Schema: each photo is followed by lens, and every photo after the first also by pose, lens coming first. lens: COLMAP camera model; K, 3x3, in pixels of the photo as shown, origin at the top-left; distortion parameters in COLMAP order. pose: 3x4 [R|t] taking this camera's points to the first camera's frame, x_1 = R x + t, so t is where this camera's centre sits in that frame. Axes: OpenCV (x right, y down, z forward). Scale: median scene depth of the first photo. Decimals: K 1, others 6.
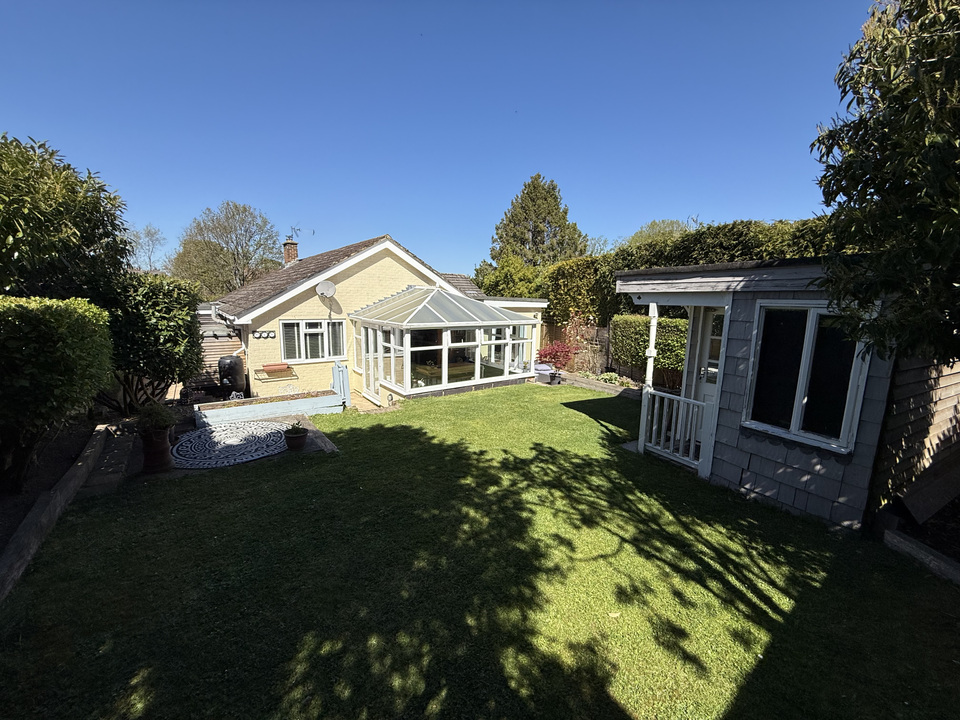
lens RADIAL K [[380.3, 0, 477.2], [0, 380.3, 360.8], [0, 0, 1]] dist [0.000319, -0.000238]
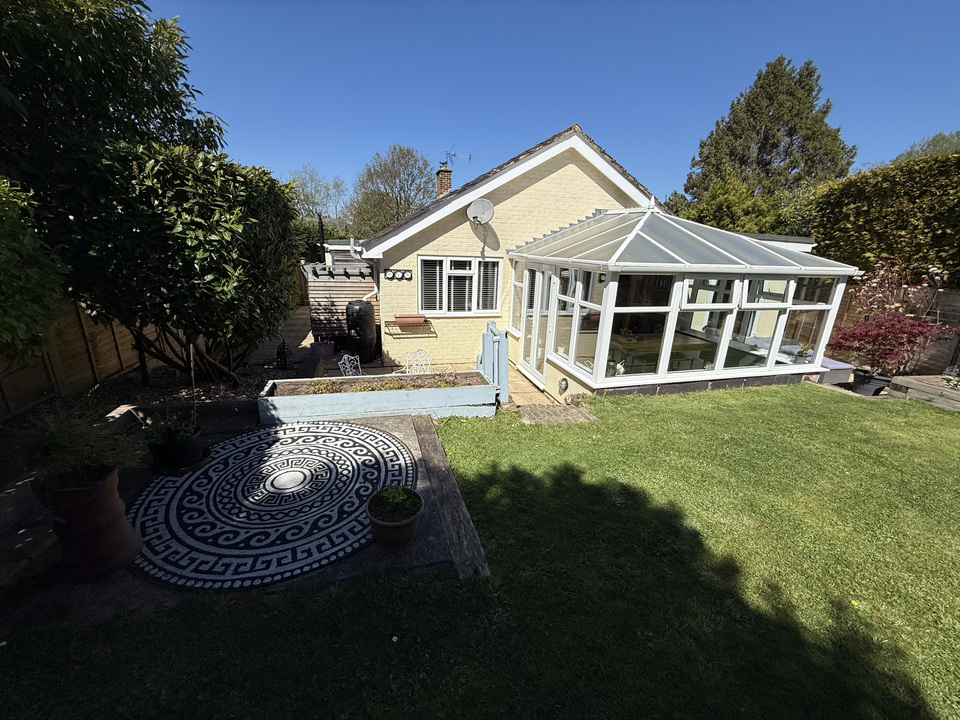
lens RADIAL K [[380.3, 0, 477.2], [0, 380.3, 360.8], [0, 0, 1]] dist [0.000319, -0.000238]
pose [[0.931466, 0.117455, -0.344346, -0.235844], [-0.074473, 0.987969, 0.135540, -0.024729], [0.356123, -0.100606, 0.929007, 0.579017]]
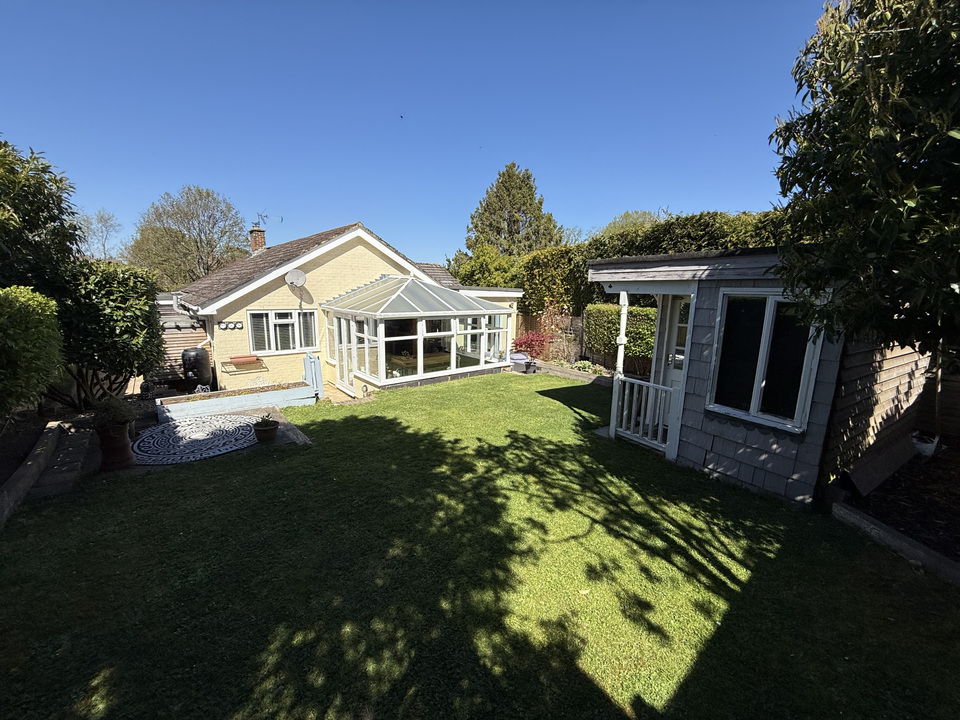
lens RADIAL K [[380.3, 0, 477.2], [0, 380.3, 360.8], [0, 0, 1]] dist [0.000319, -0.000238]
pose [[0.998142, -0.011775, 0.059787, 0.006314], [0.010268, 0.999623, 0.025465, 0.003676], [-0.060064, -0.024804, 0.997886, -0.000734]]
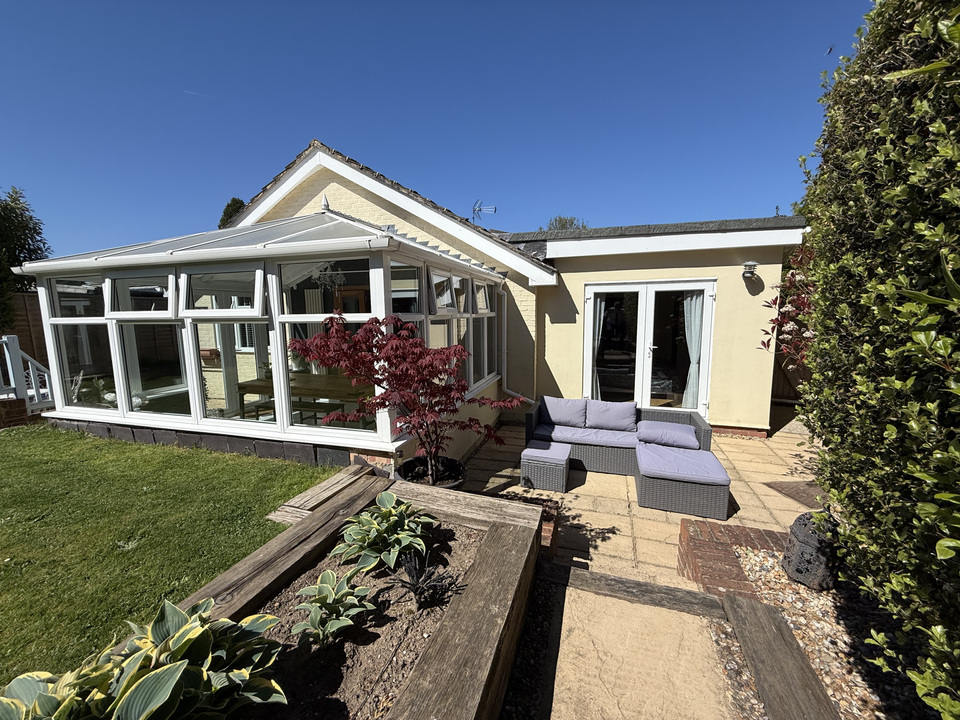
lens RADIAL K [[380.3, 0, 477.2], [0, 380.3, 360.8], [0, 0, 1]] dist [0.000319, -0.000238]
pose [[0.597824, 0.076215, -0.797996, 0.744339], [-0.108232, 0.994029, 0.013856, -0.064301], [0.794288, 0.078085, 0.602503, 1.650611]]
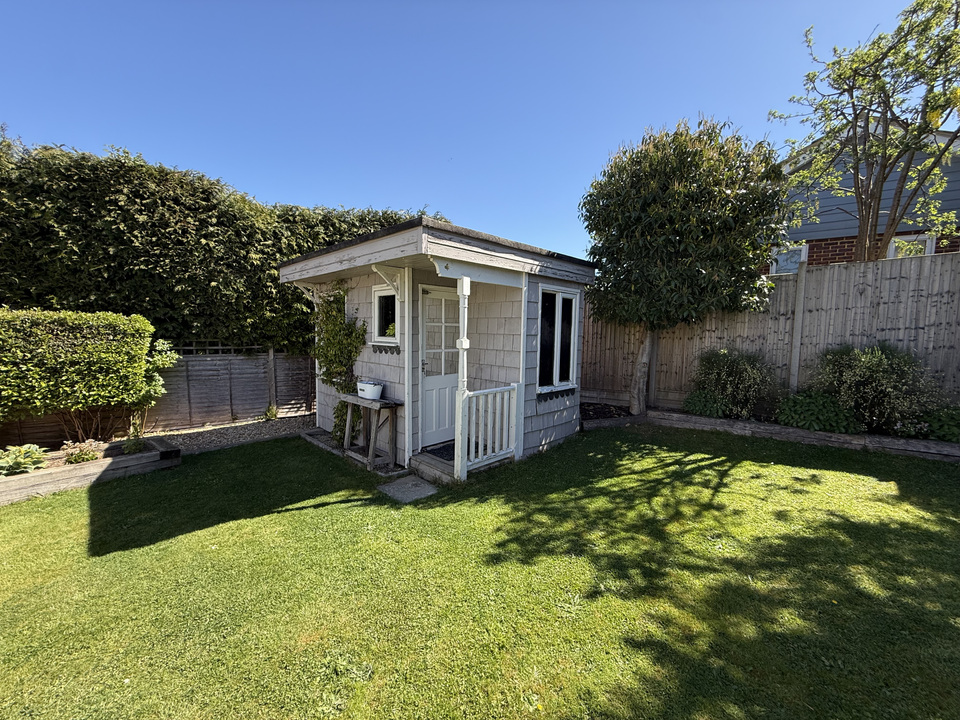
lens RADIAL K [[380.3, 0, 477.2], [0, 380.3, 360.8], [0, 0, 1]] dist [0.000319, -0.000238]
pose [[-0.278700, -0.101894, 0.954958, -0.257510], [0.129359, 0.981311, 0.142458, -0.087419], [-0.951626, 0.163236, -0.260310, 1.122426]]
